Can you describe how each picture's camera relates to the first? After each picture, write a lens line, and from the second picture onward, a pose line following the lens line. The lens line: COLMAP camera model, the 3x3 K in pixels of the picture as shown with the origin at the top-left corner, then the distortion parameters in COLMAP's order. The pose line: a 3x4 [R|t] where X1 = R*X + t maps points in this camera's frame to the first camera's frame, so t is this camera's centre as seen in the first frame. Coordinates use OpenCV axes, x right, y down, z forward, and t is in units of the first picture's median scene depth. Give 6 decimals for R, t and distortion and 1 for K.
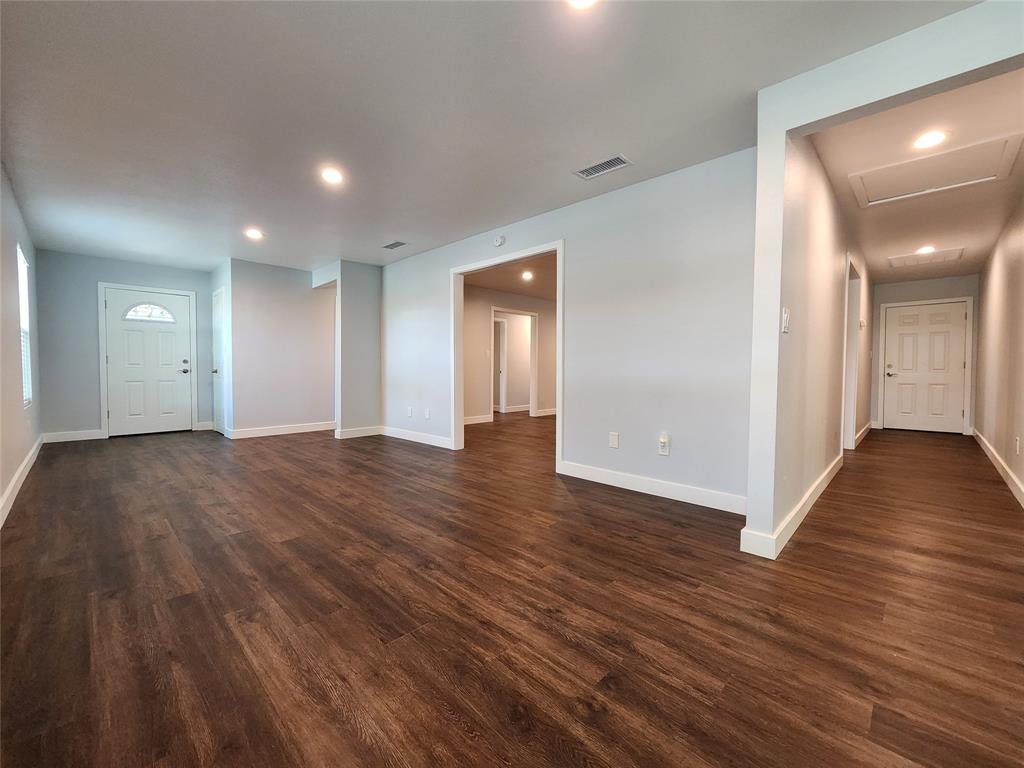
lens RADIAL K [[417.7, 0, 509.1], [0, 417.7, 384.0], [0, 0, 1]] dist [0.003201, 0.000216]
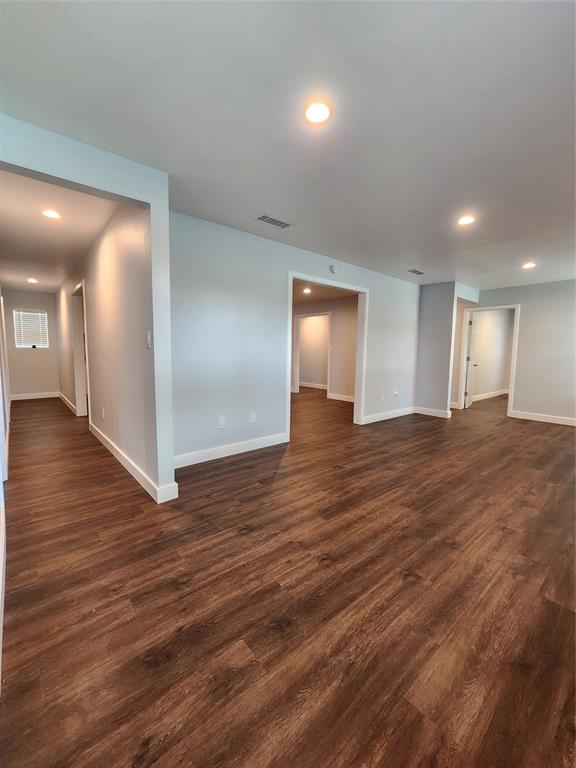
lens RADIAL K [[313.3, 0, 285.3], [0, 313.3, 381.9], [0, 0, 1]] dist [0.003201, 0.000216]
pose [[0.094650, -0.102119, 0.990259, -1.436600], [0.018381, 0.994734, 0.100824, -0.123776], [-0.995341, 0.008659, 0.096029, 1.439139]]
